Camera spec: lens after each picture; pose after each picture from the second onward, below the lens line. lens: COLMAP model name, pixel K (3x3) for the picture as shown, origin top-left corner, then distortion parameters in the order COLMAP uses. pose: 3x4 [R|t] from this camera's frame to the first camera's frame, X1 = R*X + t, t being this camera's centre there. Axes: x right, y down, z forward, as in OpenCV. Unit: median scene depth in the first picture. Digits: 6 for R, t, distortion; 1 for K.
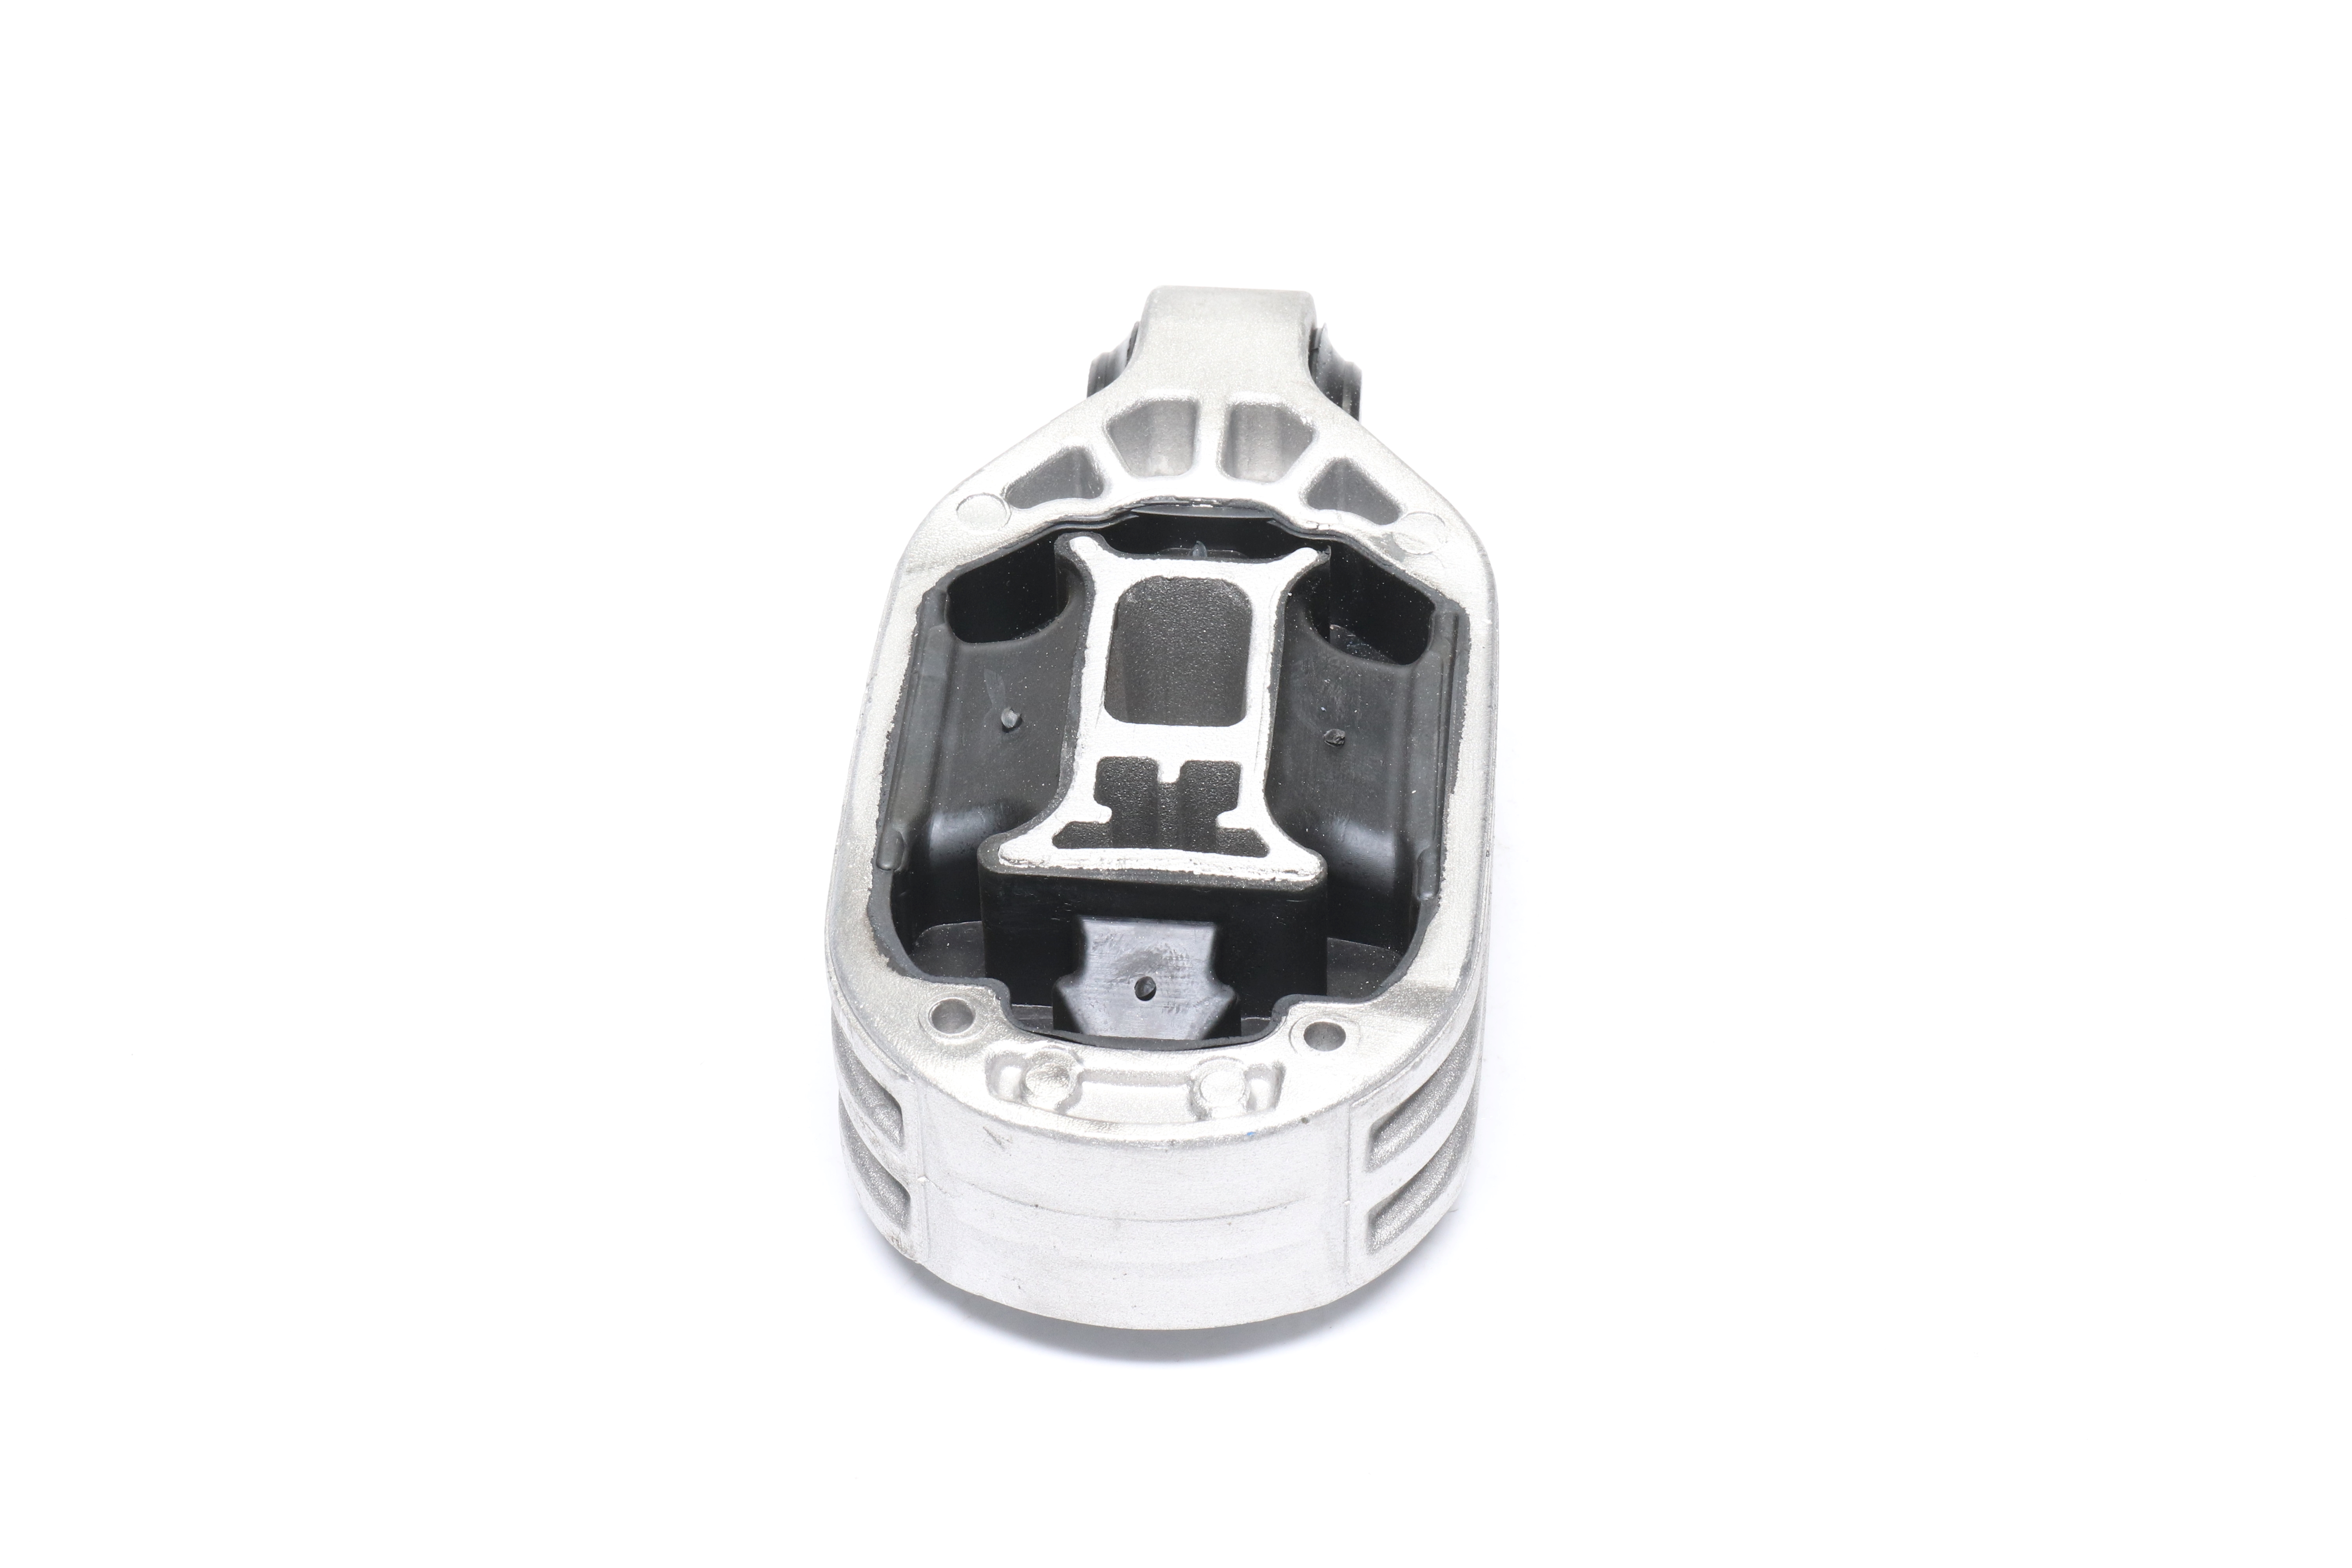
lens RADIAL K [[5331.4, 0, 1175.7], [0, 5331.4, 784.1], [0, 0, 1]] dist [-0.052605, 0.000000]
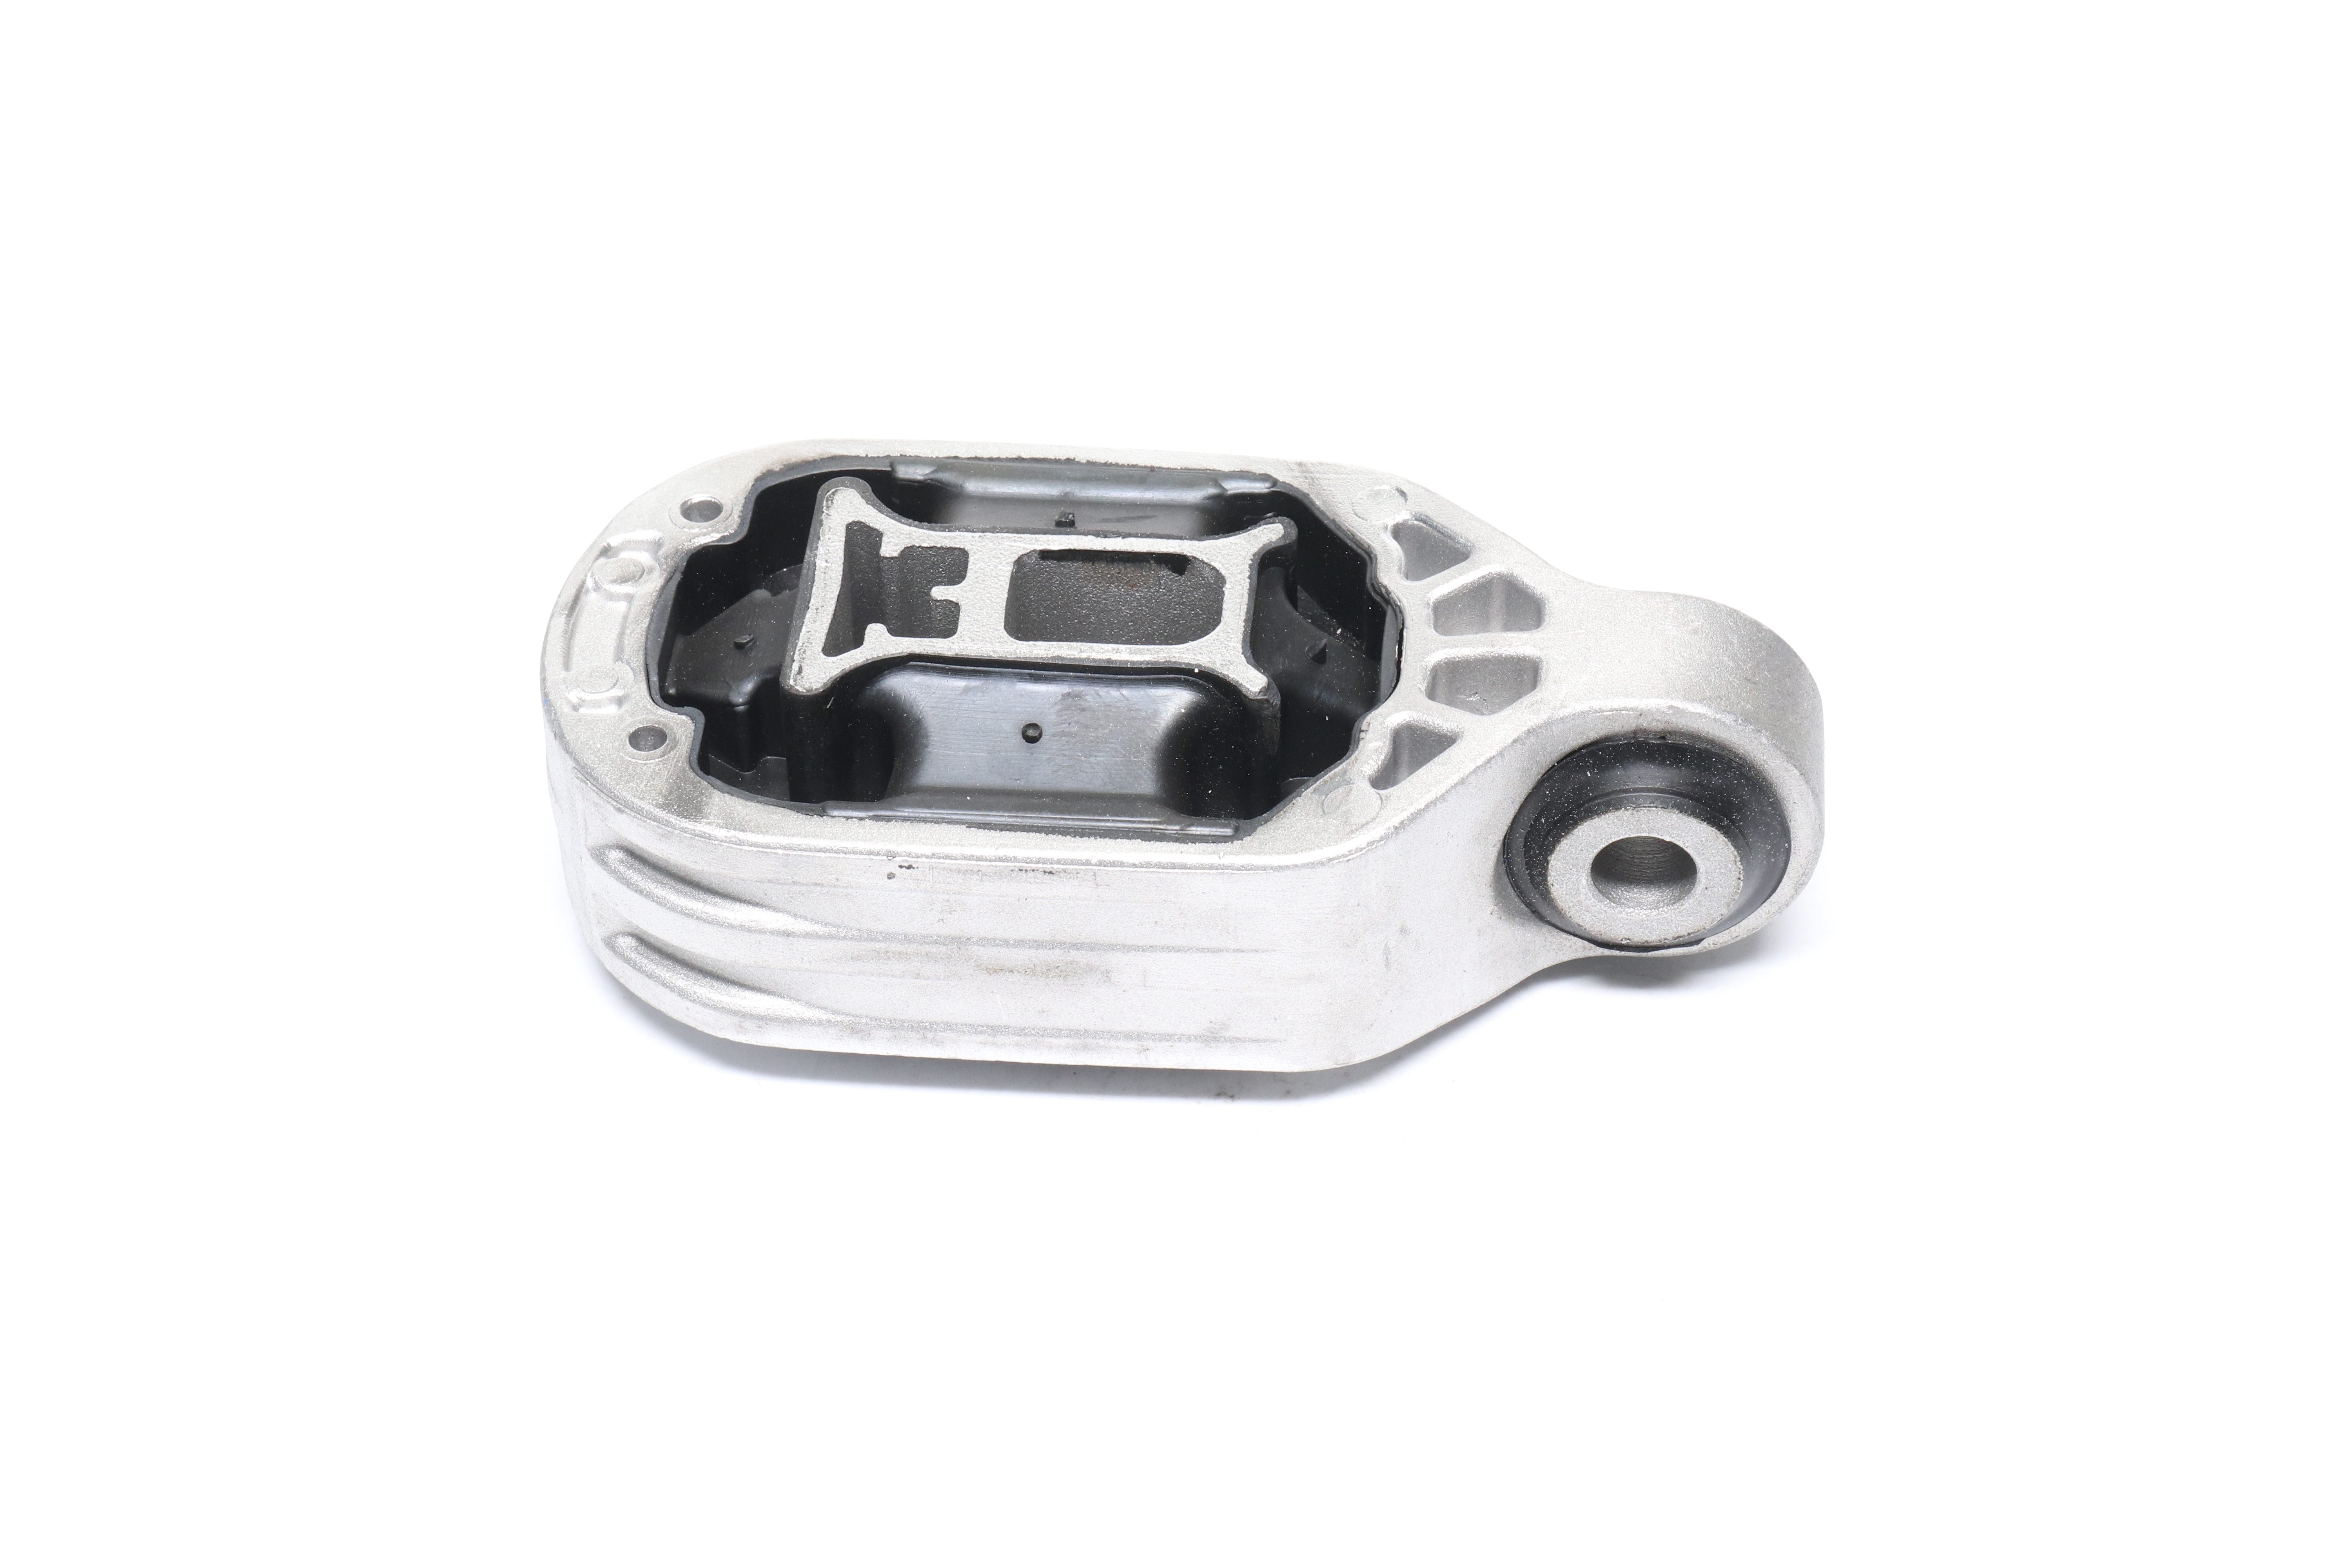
lens RADIAL K [[5331.4, 0, 1172.1], [0, 5331.4, 786.0], [0, 0, 1]] dist [-0.052605, 0.000000]
pose [[0.001644, 0.696851, -0.717214, 0.763382], [-0.690288, 0.519720, 0.503382, -0.531392], [0.723533, 0.494257, 0.481882, 0.546331]]
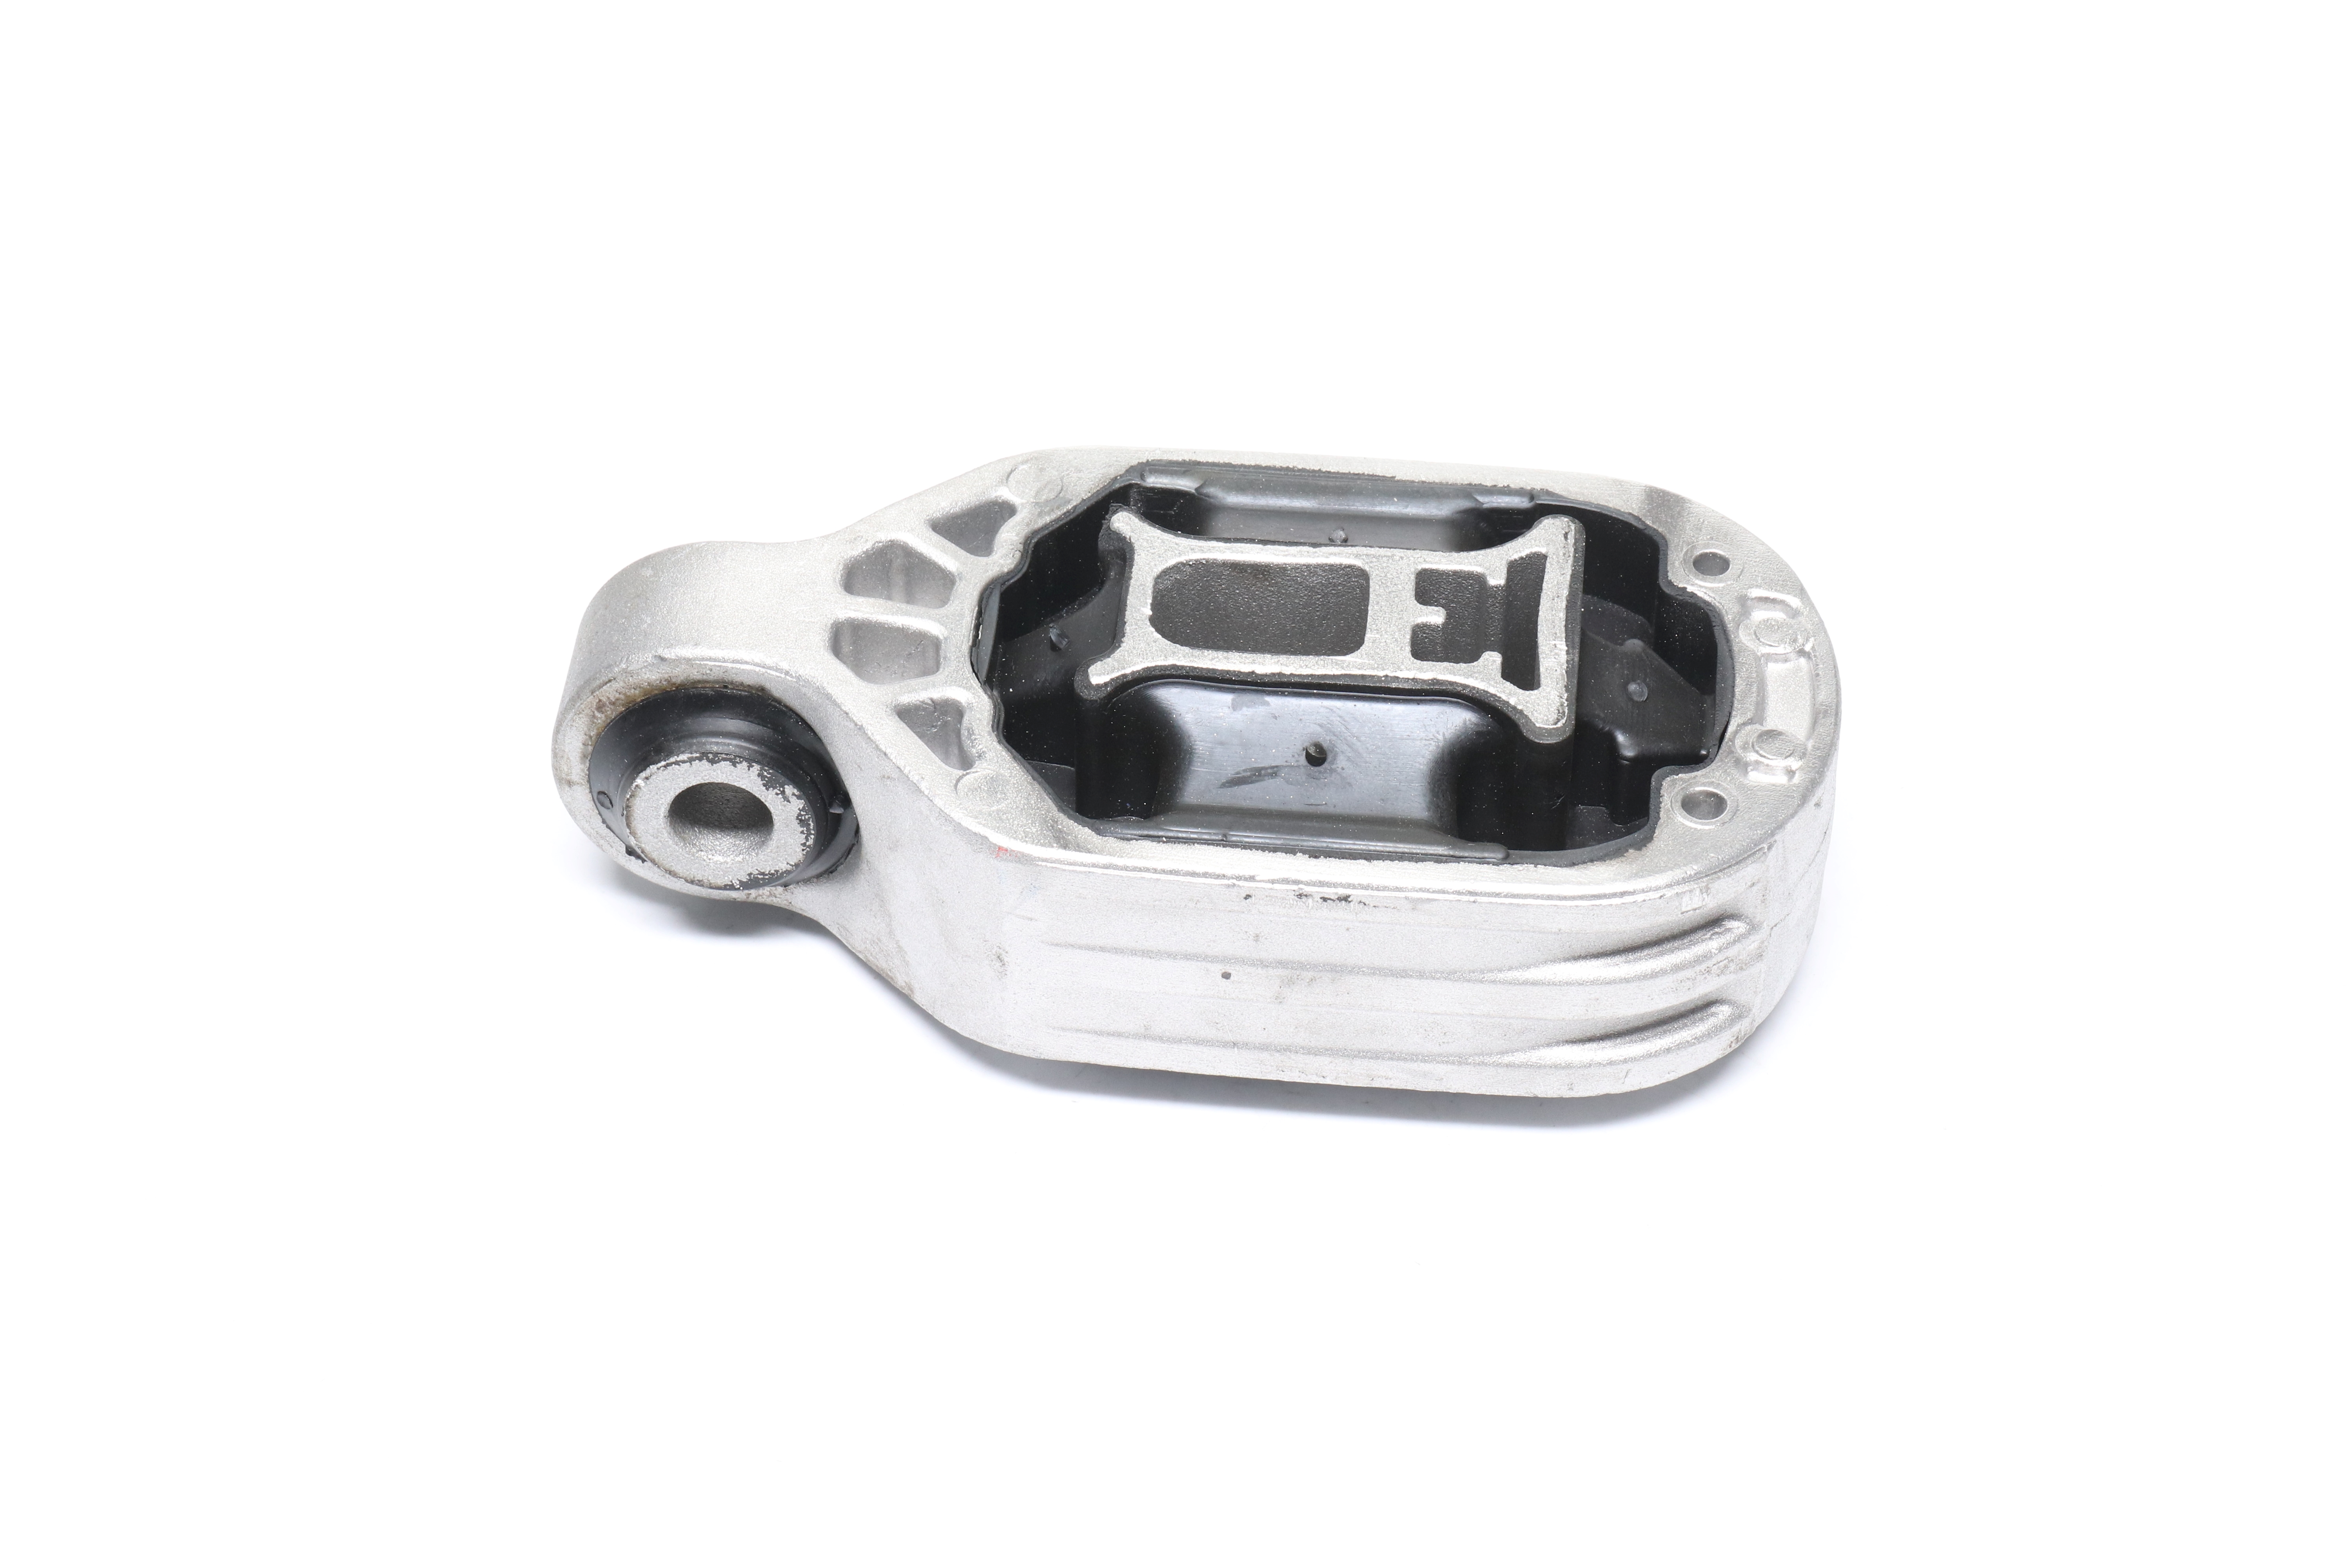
lens RADIAL K [[5331.4, 0, 1178.8], [0, 5331.4, 786.0], [0, 0, 1]] dist [-0.052605, 0.000000]
pose [[0.001533, -0.691404, 0.722466, -0.764375], [0.696361, 0.519246, 0.495444, -0.526793], [-0.717690, 0.502338, 0.482263, 0.549508]]
